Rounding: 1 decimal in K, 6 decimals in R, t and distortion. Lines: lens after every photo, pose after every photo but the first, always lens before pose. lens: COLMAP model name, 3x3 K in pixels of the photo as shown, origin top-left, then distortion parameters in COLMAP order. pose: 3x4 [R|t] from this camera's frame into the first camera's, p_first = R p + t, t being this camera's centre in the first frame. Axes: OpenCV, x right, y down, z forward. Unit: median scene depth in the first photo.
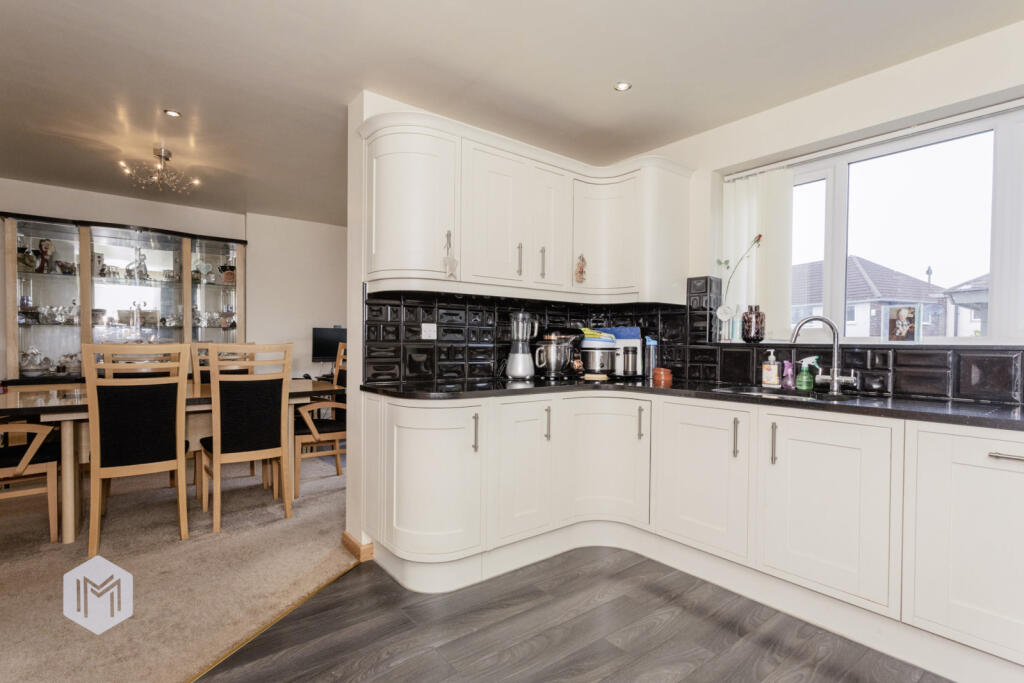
lens RADIAL K [[499.2, 0, 513.3], [0, 499.2, 346.0], [0, 0, 1]] dist [-0.002623, 0.000184]
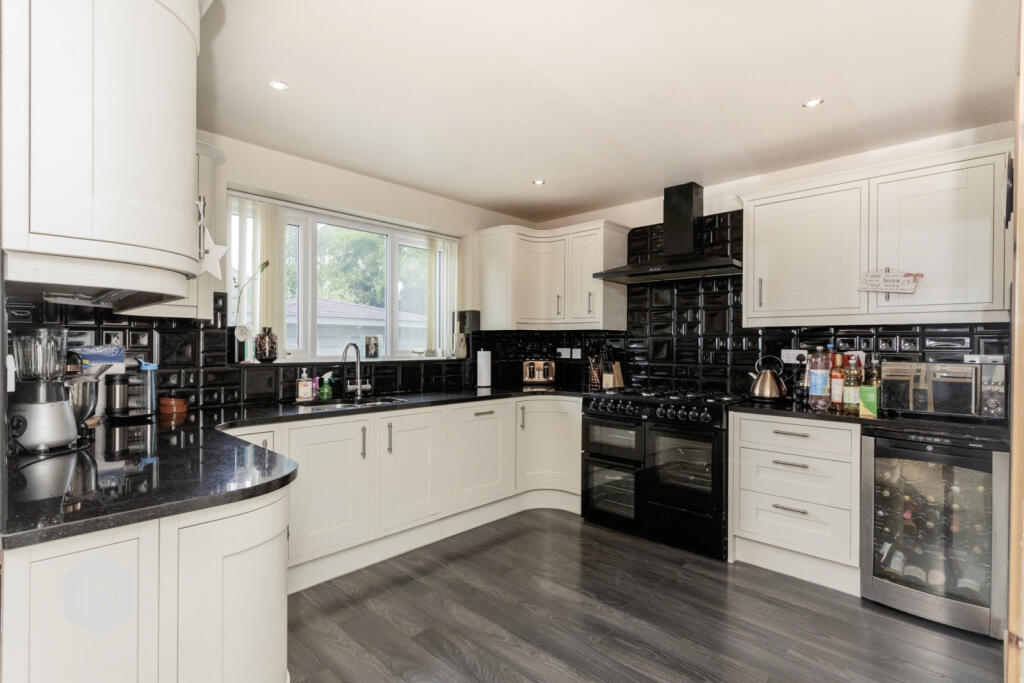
lens RADIAL K [[493.7, 0, 519.2], [0, 493.7, 341.7], [0, 0, 1]] dist [-0.002179, -0.000239]
pose [[-0.138265, -0.007012, 0.990370, -0.641031], [-0.000455, 0.999975, 0.007016, -0.058497], [-0.990395, 0.000519, -0.138265, 0.617470]]
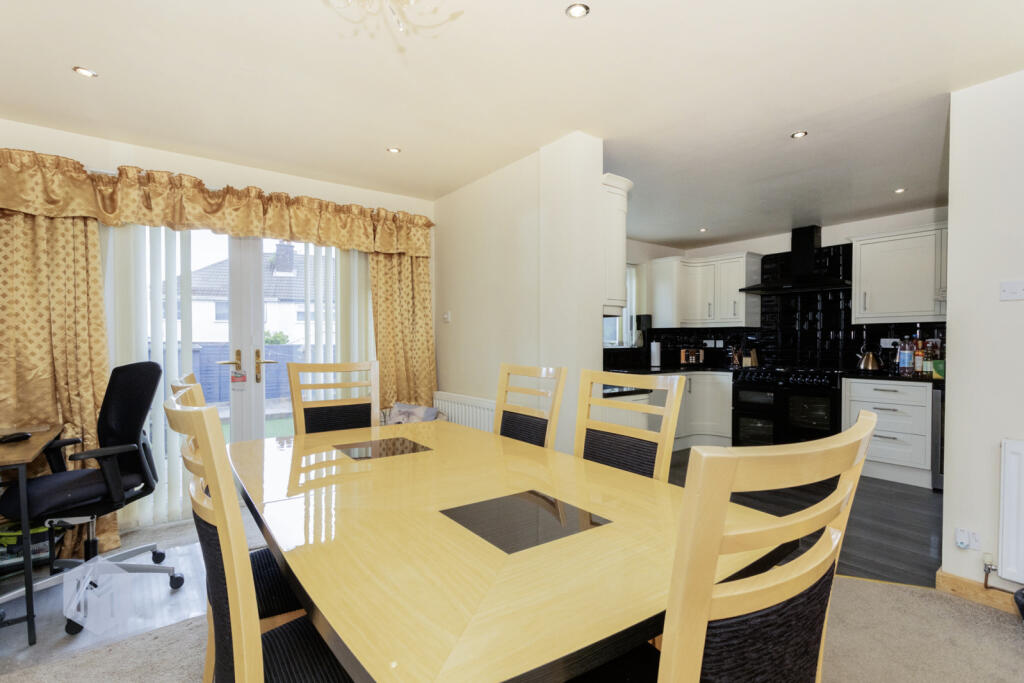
lens RADIAL K [[487.3, 0, 511.4], [0, 487.3, 347.6], [0, 0, 1]] dist [0.002173, 0.000520]
pose [[0.038636, -0.023080, 0.998987, -1.318682], [0.007926, 0.999709, 0.022790, -0.050306], [-0.999222, 0.007038, 0.038808, 1.061464]]
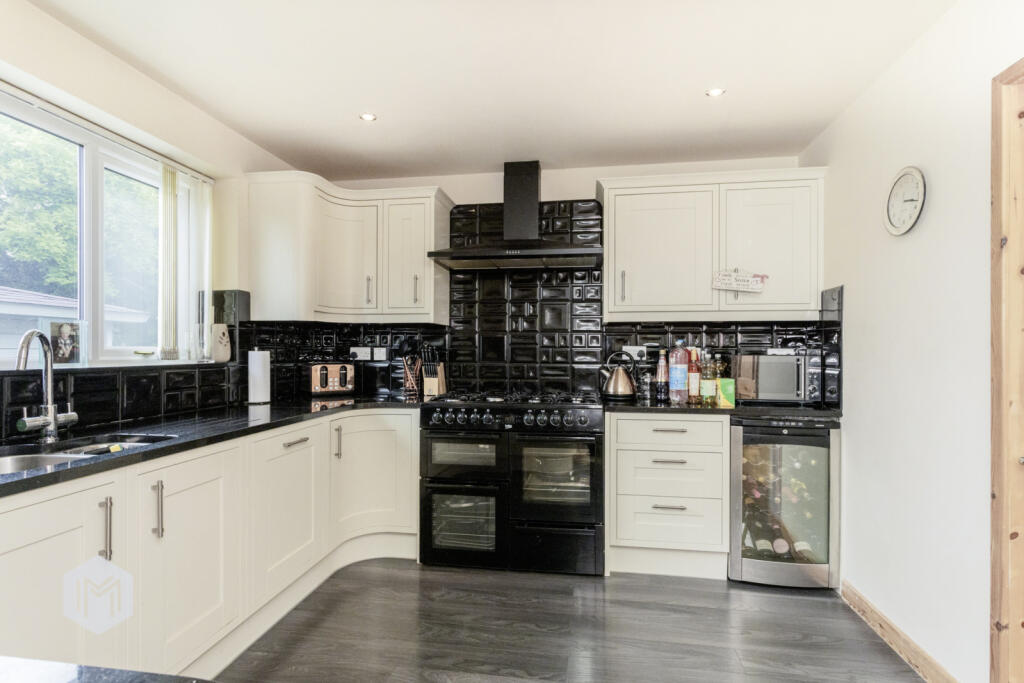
lens RADIAL K [[499.2, 0, 513.3], [0, 499.2, 346.0], [0, 0, 1]] dist [-0.002623, 0.000184]
pose [[-0.673862, -0.006069, 0.738833, -0.271690], [-0.003775, 0.999981, 0.004771, -0.037087], [-0.738848, 0.000426, -0.673872, 0.818205]]
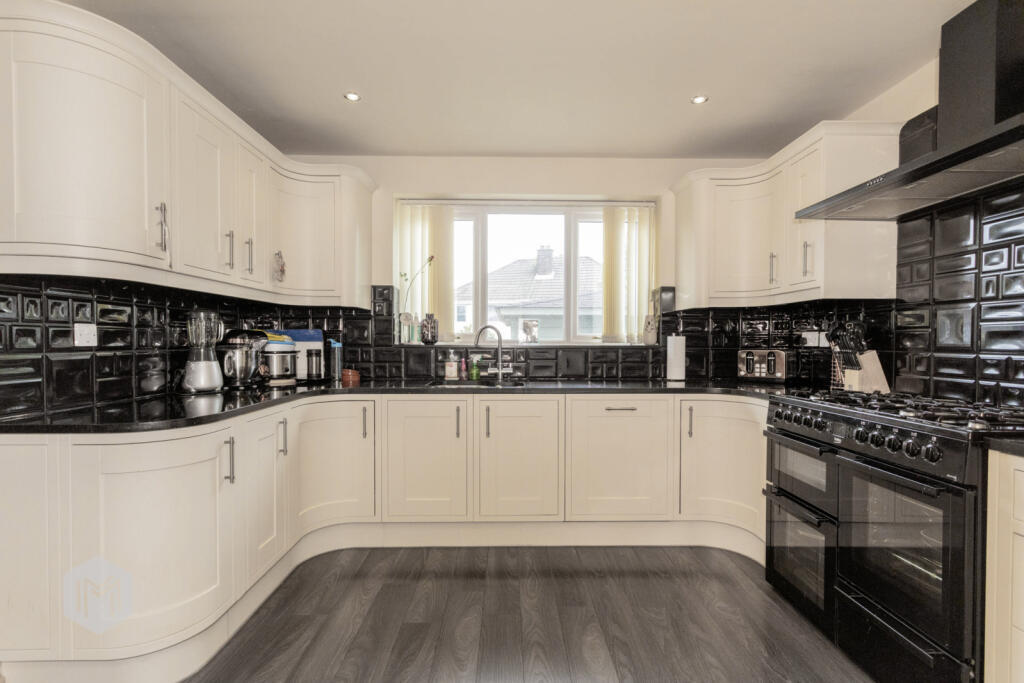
lens RADIAL K [[488.0, 0, 512.3], [0, 488.0, 345.9], [0, 0, 1]] dist [-0.004475, -0.000154]
pose [[0.613982, -0.017355, 0.789129, -0.336075], [0.010438, 0.999849, 0.013868, -0.017313], [-0.789251, -0.000278, 0.614070, 0.113501]]
